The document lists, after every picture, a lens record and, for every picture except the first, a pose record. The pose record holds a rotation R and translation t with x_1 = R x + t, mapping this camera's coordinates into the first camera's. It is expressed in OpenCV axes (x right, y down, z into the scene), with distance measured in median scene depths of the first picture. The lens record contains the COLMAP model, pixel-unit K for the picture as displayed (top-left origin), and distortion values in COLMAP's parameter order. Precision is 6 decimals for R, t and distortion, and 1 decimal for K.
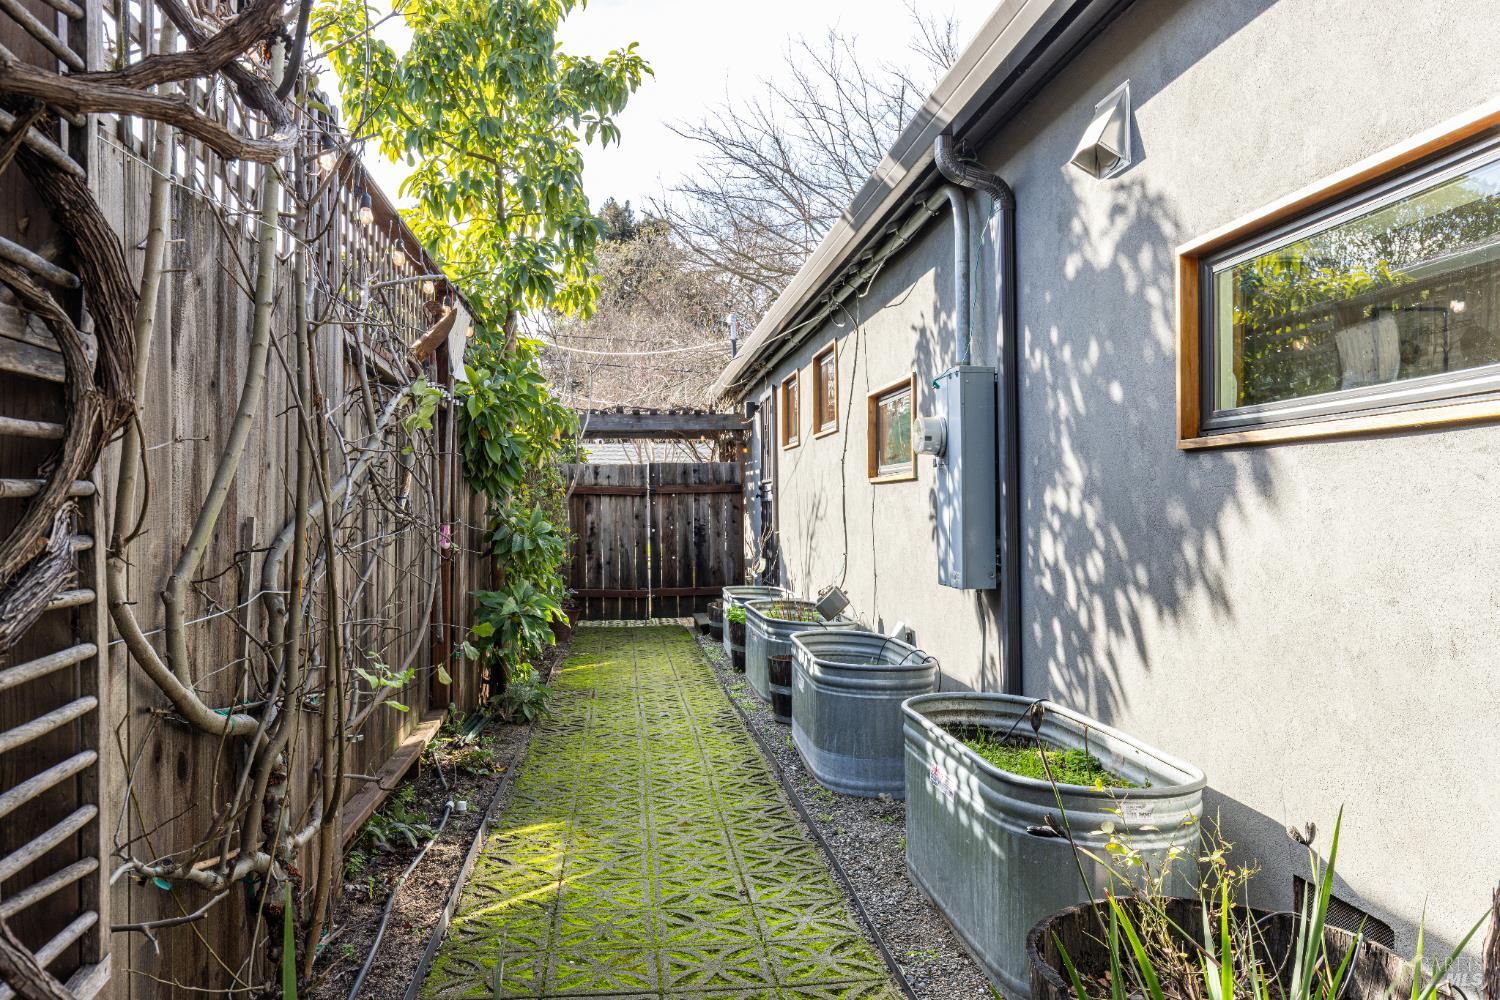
lens RADIAL K [[1123.5, 0, 750.0], [0, 1123.5, 500.0], [0, 0, 1]] dist [0.051071, 0.000224]
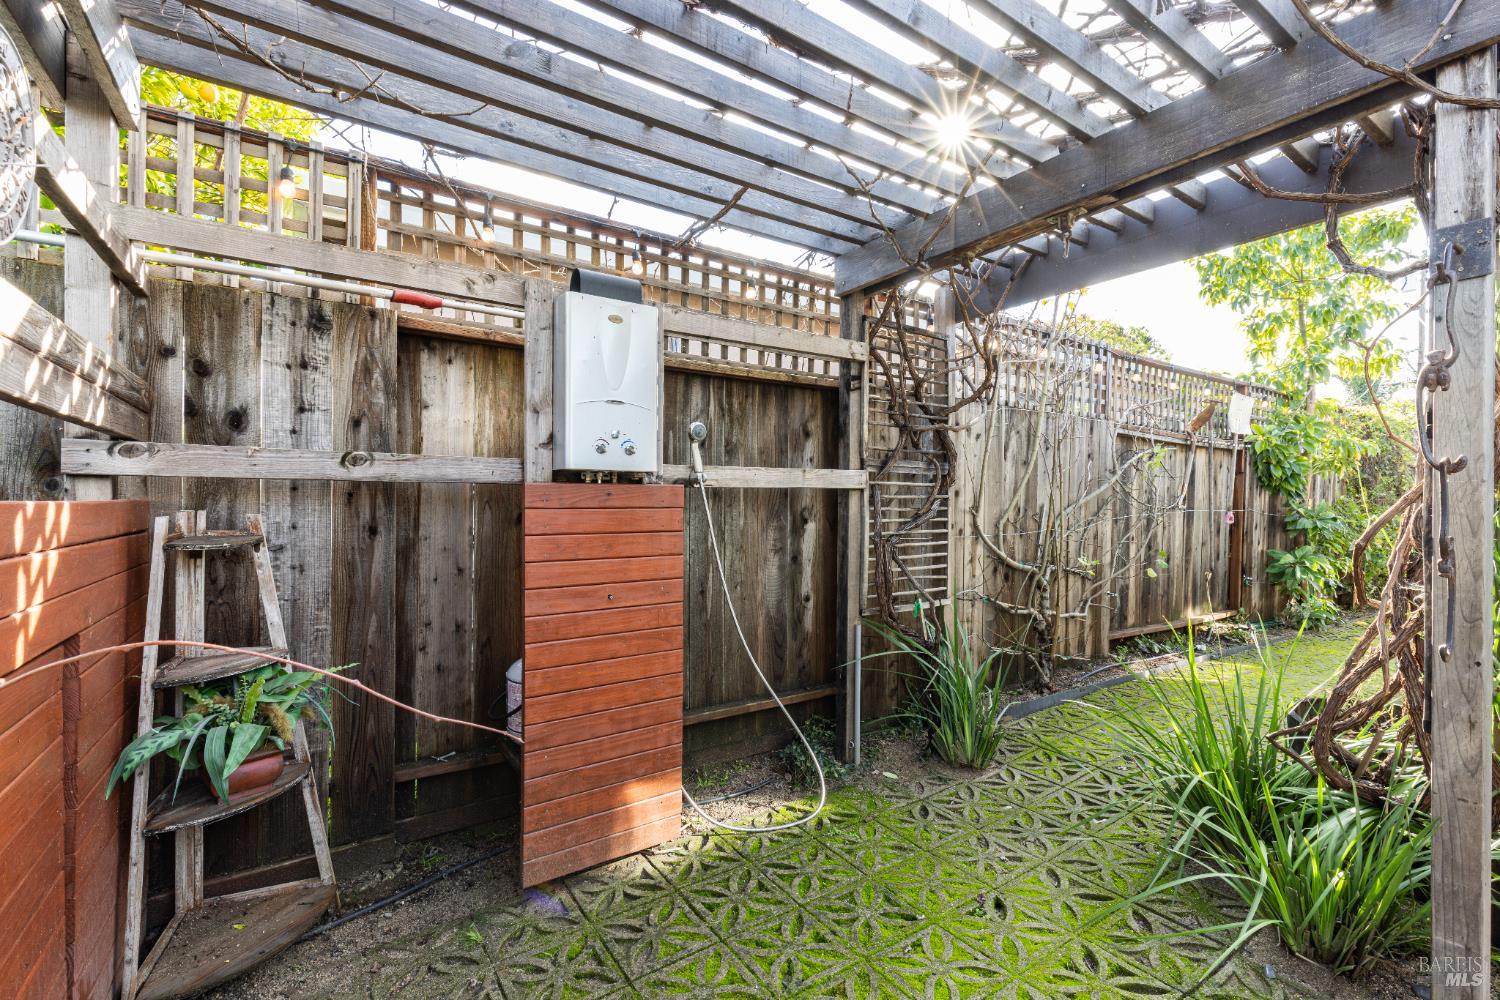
lens RADIAL K [[657.8, 0, 751.1], [0, 657.8, 507.9], [0, 0, 1]] dist [-0.000669, -0.000064]
pose [[0.456696, 0.013304, -0.889523, 0.819325], [0.001136, 0.999879, 0.015537, -0.005553], [0.889622, -0.008107, 0.456626, -0.527105]]
